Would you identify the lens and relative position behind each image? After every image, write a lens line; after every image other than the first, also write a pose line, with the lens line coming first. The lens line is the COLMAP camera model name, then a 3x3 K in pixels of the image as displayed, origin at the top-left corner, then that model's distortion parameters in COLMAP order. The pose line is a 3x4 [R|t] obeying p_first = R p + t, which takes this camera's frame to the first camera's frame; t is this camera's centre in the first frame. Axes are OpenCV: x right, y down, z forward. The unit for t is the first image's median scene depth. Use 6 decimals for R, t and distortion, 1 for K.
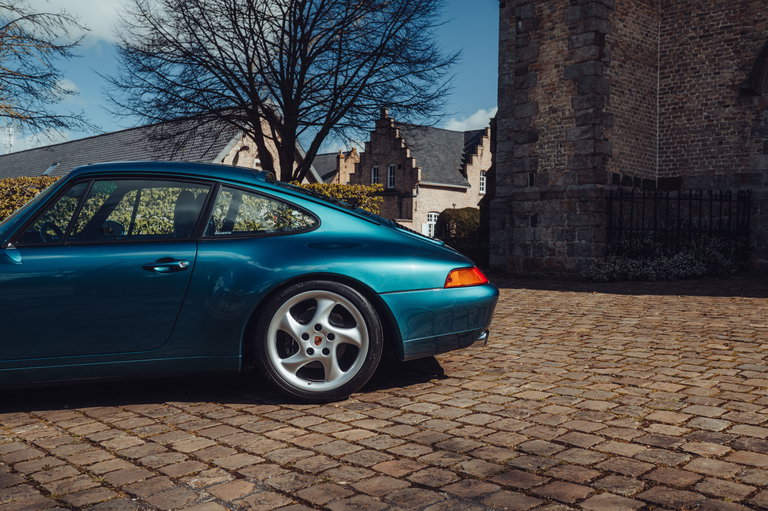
lens RADIAL K [[847.9, 0, 348.7], [0, 847.9, 276.5], [0, 0, 1]] dist [0.001691, 0.000000]
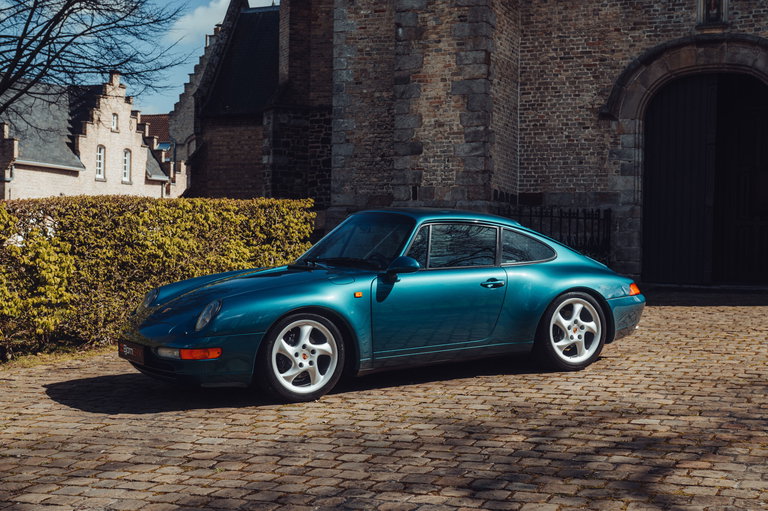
lens RADIAL K [[1308.0, 0, 446.2], [0, 1308.0, 304.6], [0, 0, 1]] dist [0.040695, 0.000000]
pose [[0.882986, -0.021095, 0.468924, -0.468877], [0.019140, 0.999777, 0.008935, 0.000623], [-0.469008, 0.001085, 0.883193, -0.347845]]
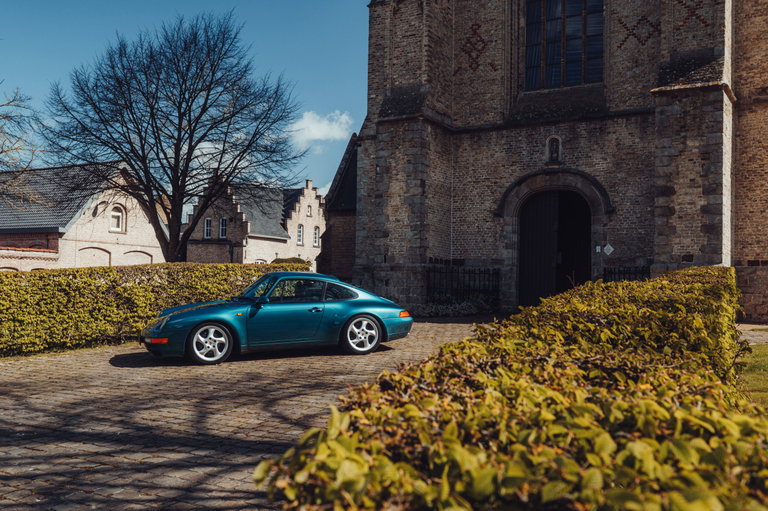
lens RADIAL K [[825.2, 0, 395.5], [0, 825.2, 327.5], [0, 0, 1]] dist [-0.013328, 0.000000]
pose [[0.954648, -0.007523, 0.297642, -0.278465], [0.002907, 0.999869, 0.015949, 0.001062], [-0.297723, -0.014361, 0.954544, -0.651073]]
